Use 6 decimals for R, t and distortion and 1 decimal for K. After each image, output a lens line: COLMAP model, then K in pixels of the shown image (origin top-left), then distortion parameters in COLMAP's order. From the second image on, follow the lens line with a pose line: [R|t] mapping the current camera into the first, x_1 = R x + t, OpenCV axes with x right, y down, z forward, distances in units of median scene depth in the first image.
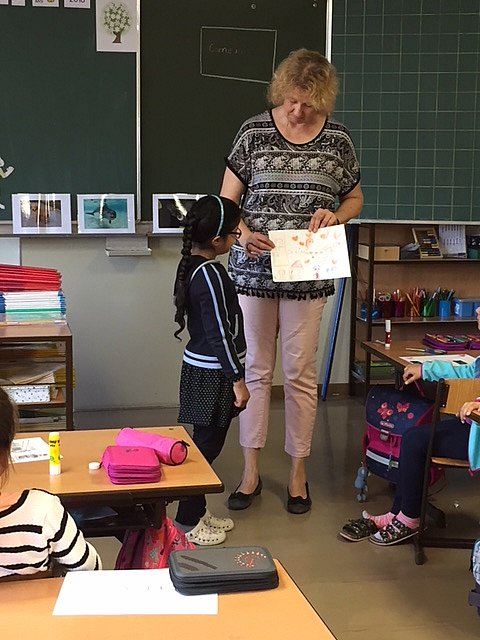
lens RADIAL K [[1144.9, 0, 238.4], [0, 1144.9, 332.6], [0, 0, 1]] dist [0.004598, 0.027957]
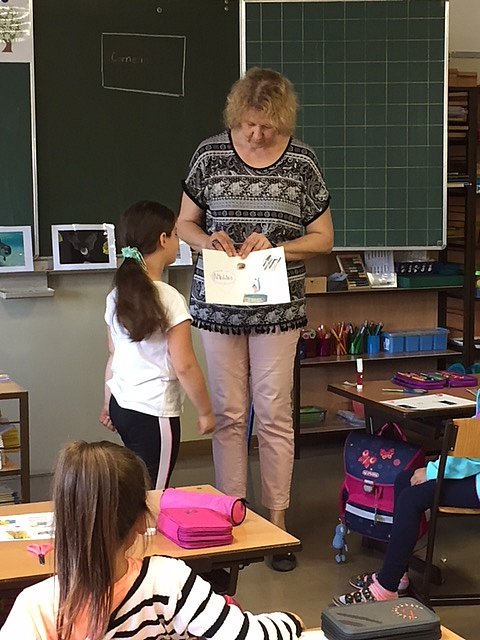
lens RADIAL K [[1379.4, 0, 240.0], [0, 1379.4, 320.0], [0, 0, 1]] dist [0.056575, -0.033404]
pose [[0.984387, -0.037112, 0.172060, -0.148586], [0.044647, 0.998197, -0.040129, -0.002135], [-0.170261, 0.047185, 0.984269, -0.057578]]
